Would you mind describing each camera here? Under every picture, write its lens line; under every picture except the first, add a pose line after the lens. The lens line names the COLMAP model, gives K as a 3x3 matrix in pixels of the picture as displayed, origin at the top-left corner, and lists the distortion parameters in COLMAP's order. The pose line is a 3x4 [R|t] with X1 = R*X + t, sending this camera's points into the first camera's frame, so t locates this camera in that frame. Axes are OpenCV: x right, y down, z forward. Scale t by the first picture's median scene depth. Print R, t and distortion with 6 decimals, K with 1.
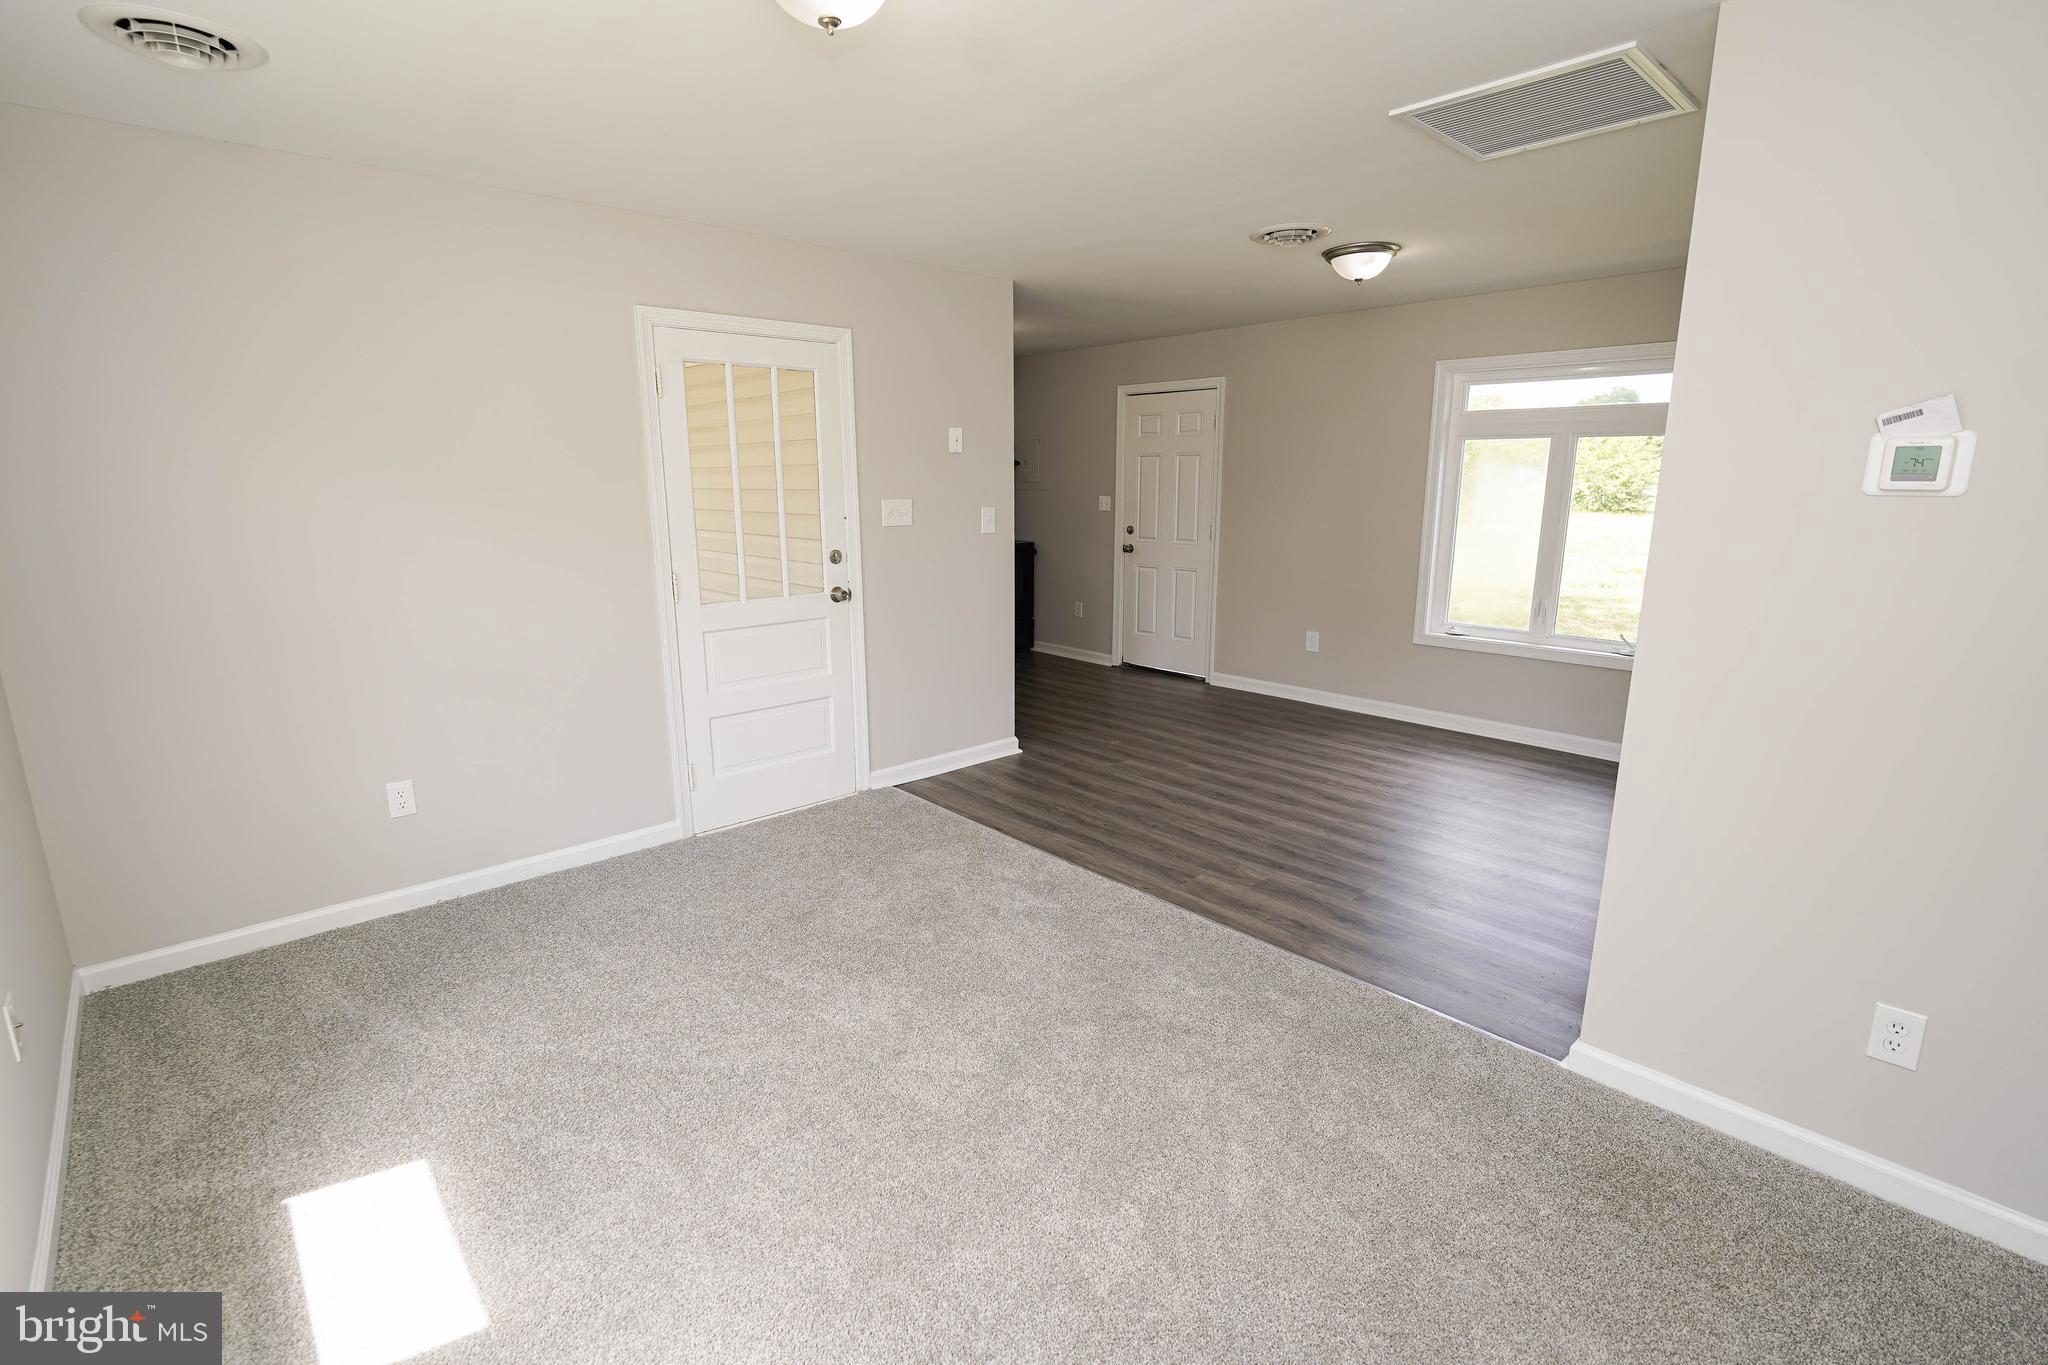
lens RADIAL K [[930.2, 0, 1035.4], [0, 930.2, 679.7], [0, 0, 1]] dist [-0.020050, 0.004037]
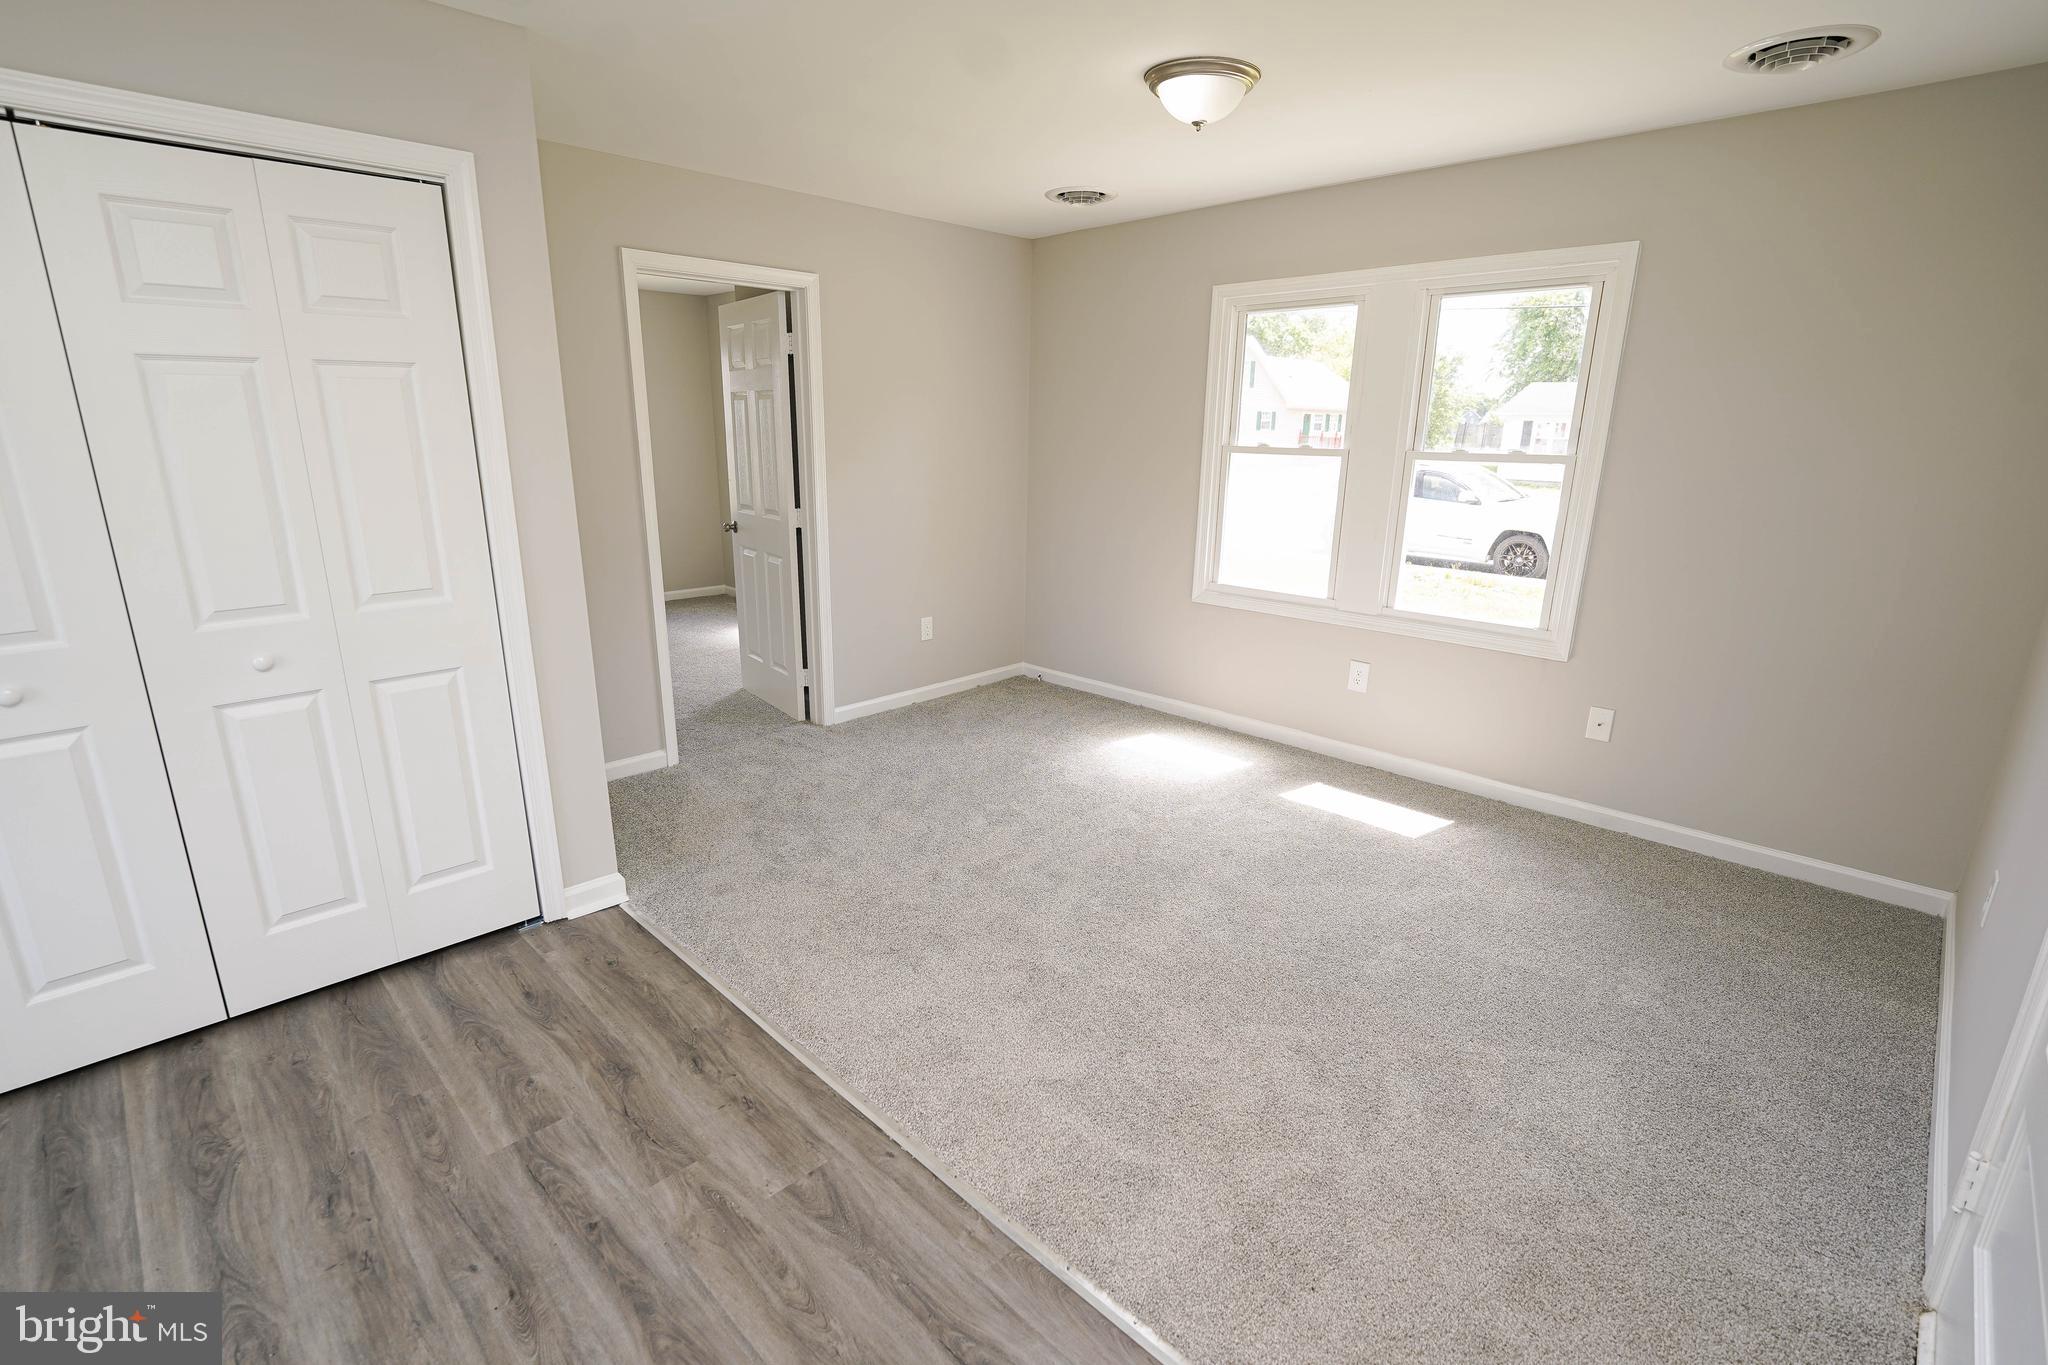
lens RADIAL K [[930.2, 0, 1020.9], [0, 930.2, 692.0], [0, 0, 1]] dist [-0.020050, 0.004037]
pose [[-0.999507, 0.003250, -0.031242, 0.040979], [-0.012127, 0.877574, 0.479288, -0.222304], [0.028975, 0.479430, -0.877102, 1.019990]]
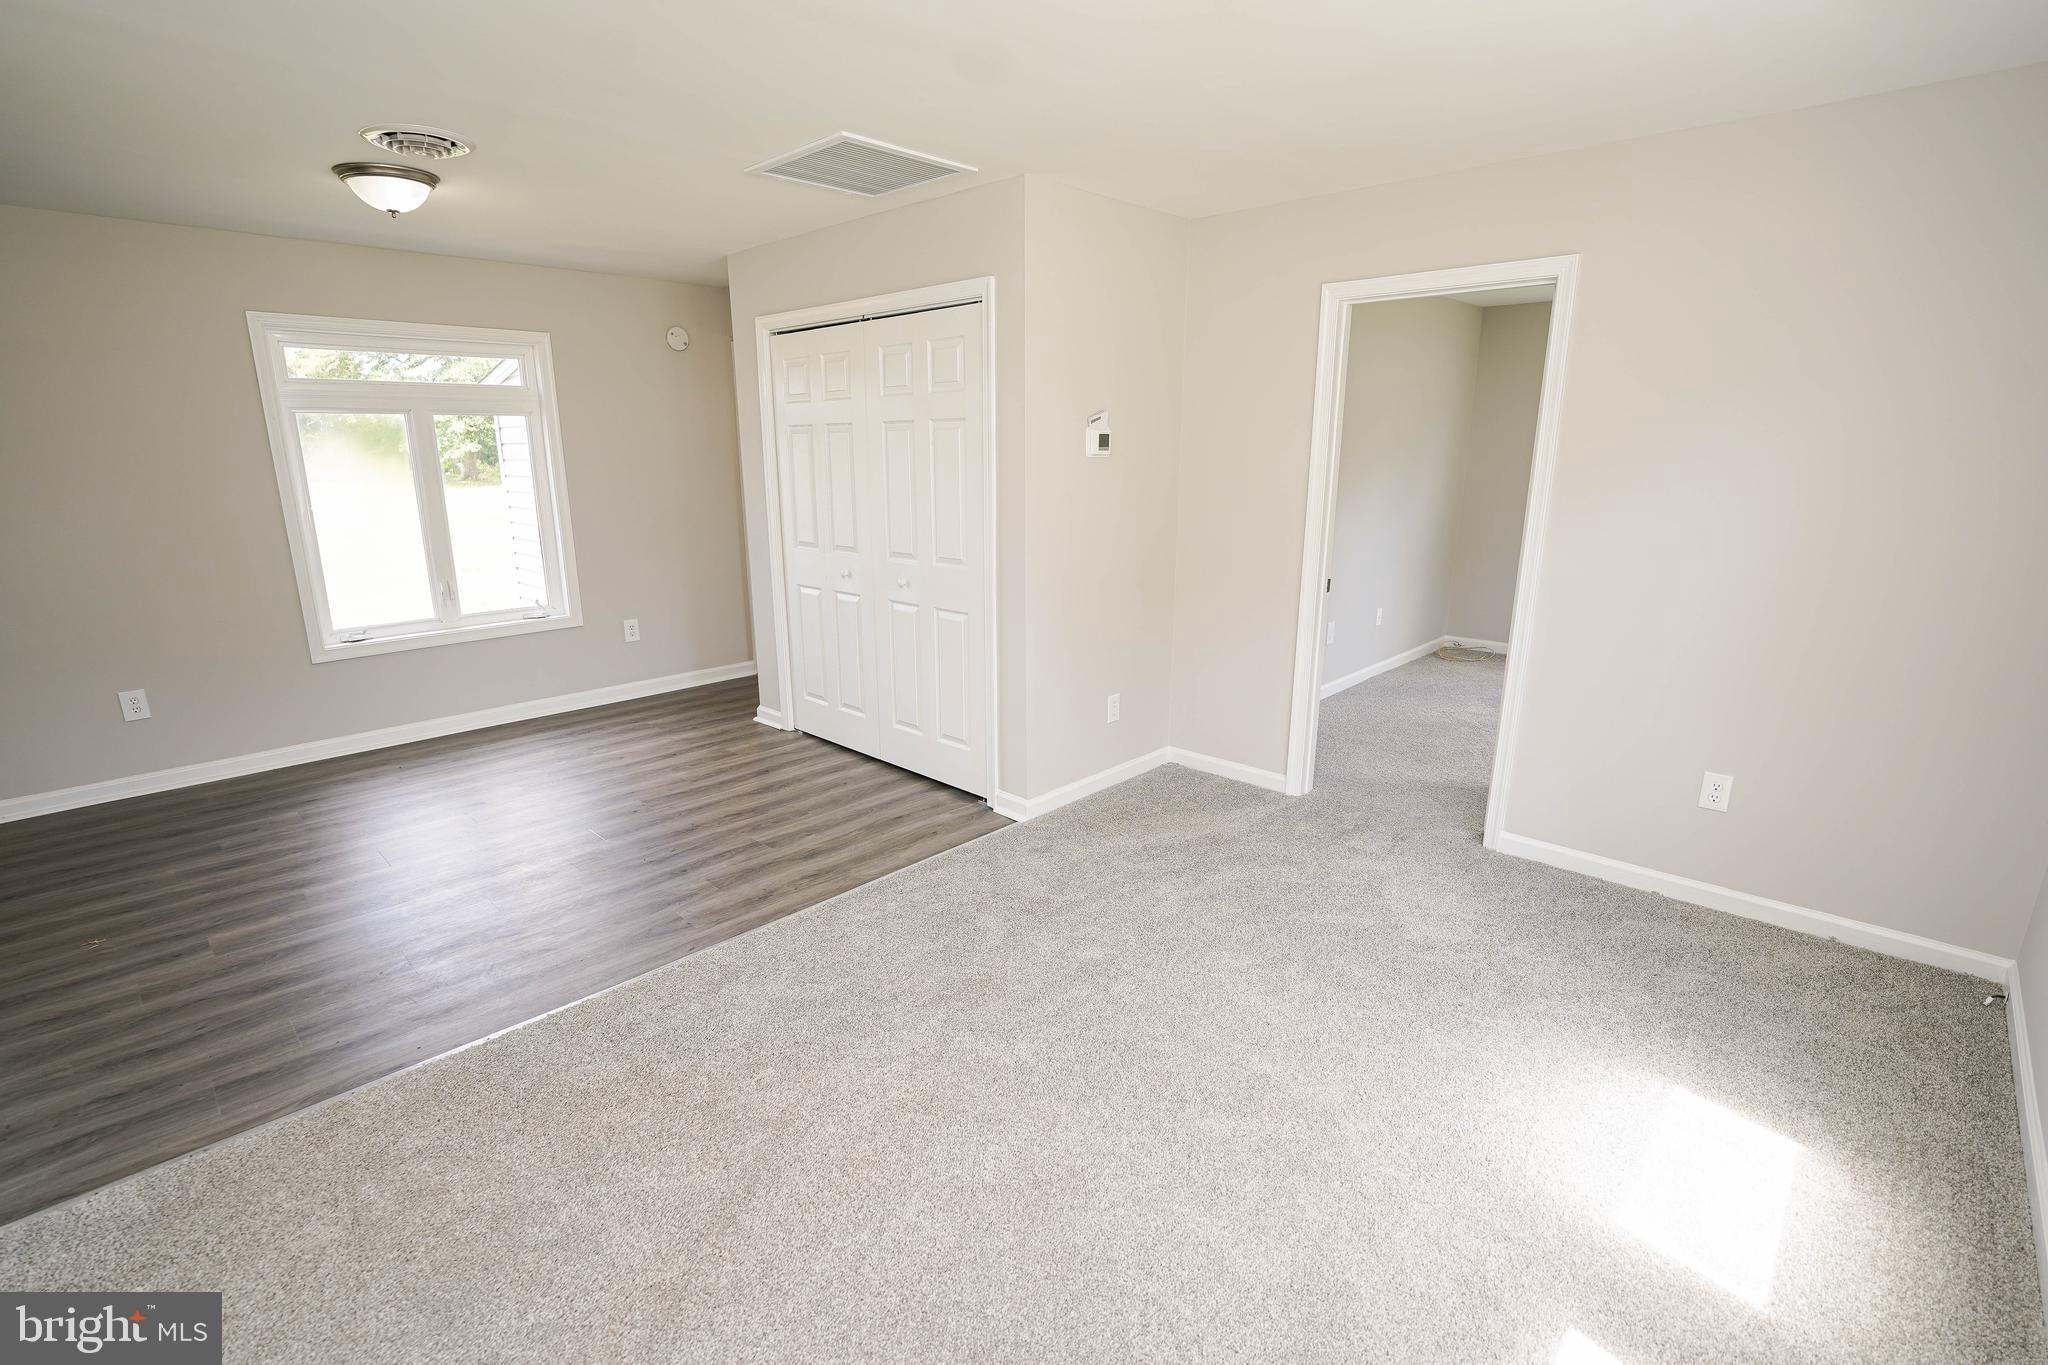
lens RADIAL K [[930.2, 0, 976.6], [0, 930.2, 678.7], [0, 0, 1]] dist [-0.020050, 0.004037]
pose [[-0.023642, -0.236243, 0.971406, -0.477437], [0.220219, 0.946579, 0.235565, -0.108020], [-0.975164, 0.219492, 0.029646, 0.503326]]
